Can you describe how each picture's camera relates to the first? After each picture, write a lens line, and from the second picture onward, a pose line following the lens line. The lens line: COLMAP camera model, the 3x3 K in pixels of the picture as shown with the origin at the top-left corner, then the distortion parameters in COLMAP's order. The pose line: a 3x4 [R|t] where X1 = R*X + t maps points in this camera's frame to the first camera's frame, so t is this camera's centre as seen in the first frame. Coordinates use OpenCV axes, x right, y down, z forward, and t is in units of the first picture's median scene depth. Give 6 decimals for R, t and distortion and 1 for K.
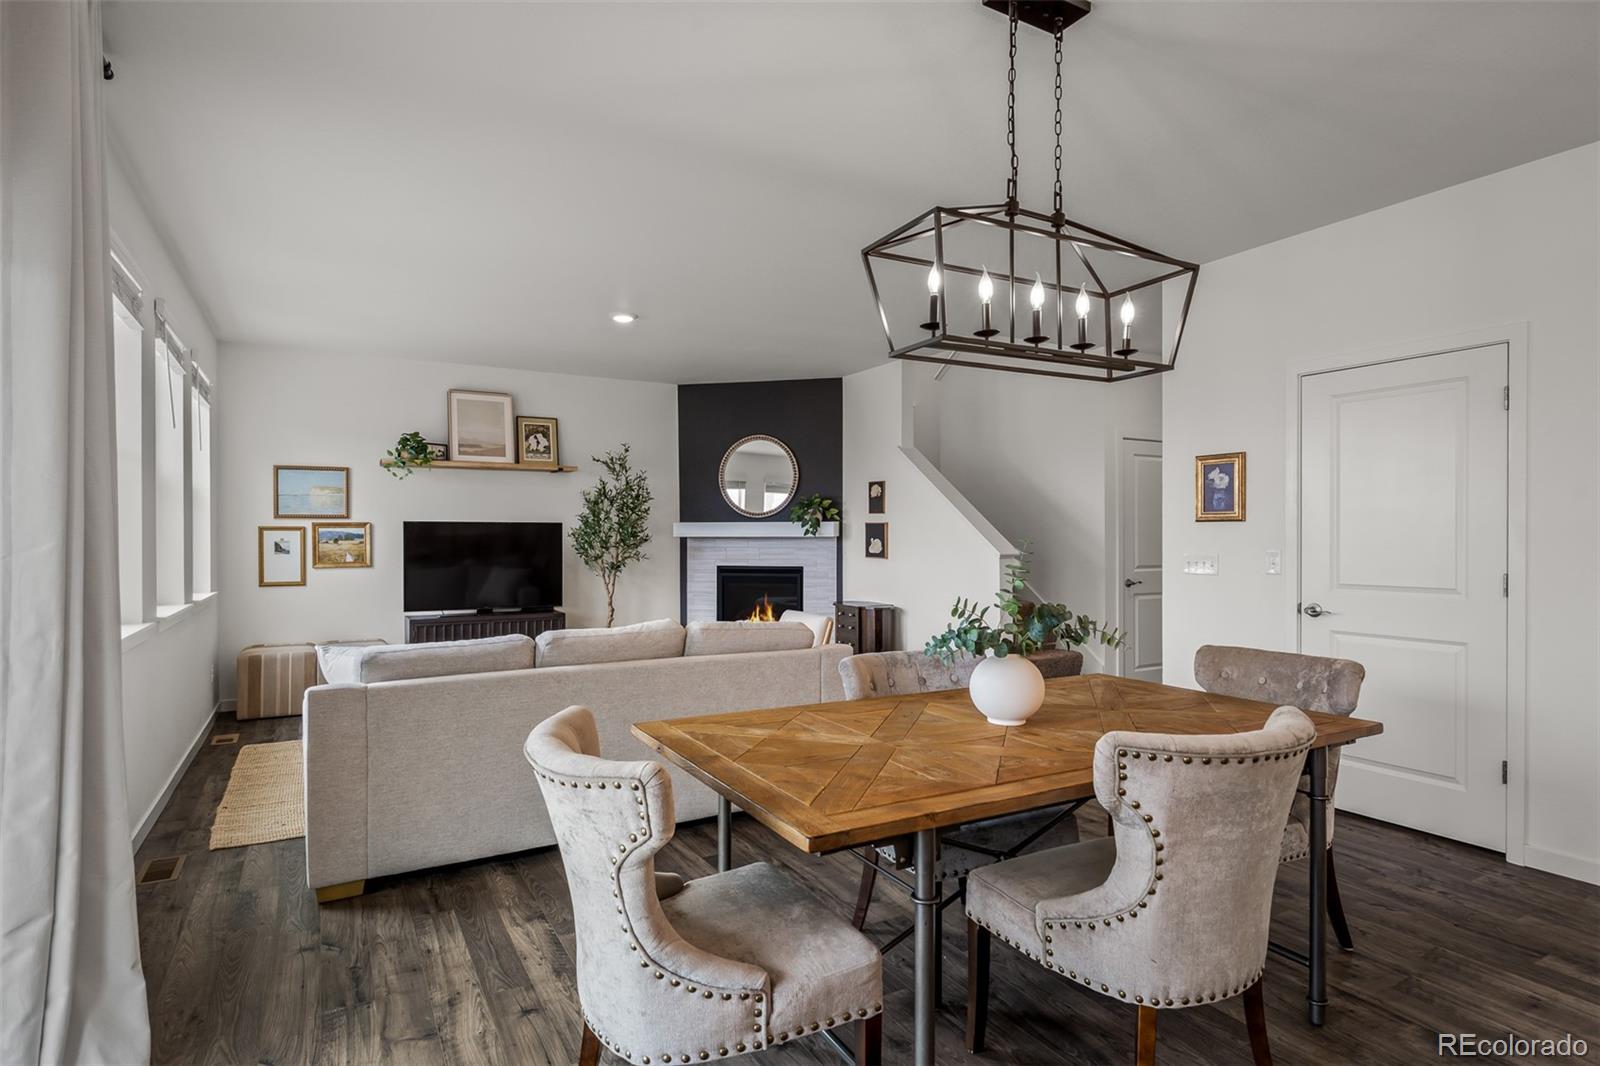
lens RADIAL K [[847.1, 0, 800.0], [0, 847.1, 533.0], [0, 0, 1]] dist [-0.001082, -0.000493]
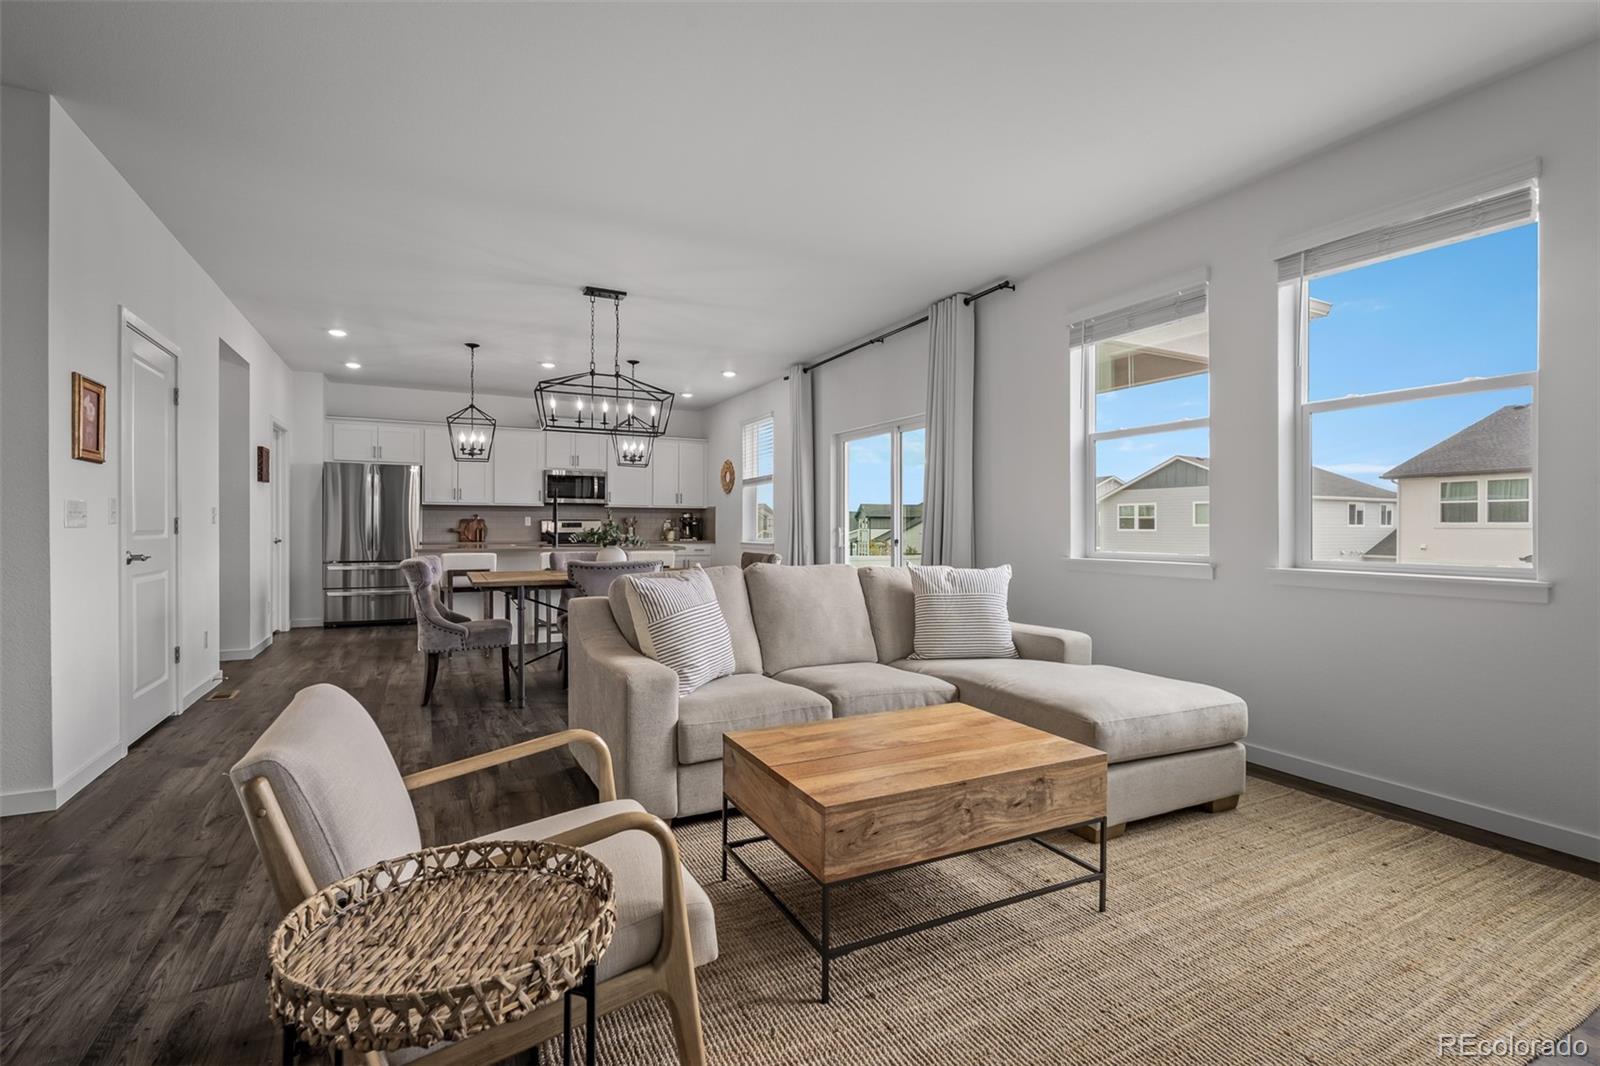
lens RADIAL K [[732.4, 0, 800.0], [0, 732.4, 533.0], [0, 0, 1]] dist [-0.002605, 0.000077]
pose [[-0.998861, -0.000182, 0.047715, -0.143162], [0.000009, 0.999992, 0.004011, 0.034607], [-0.047716, 0.004007, -0.998853, 1.107921]]
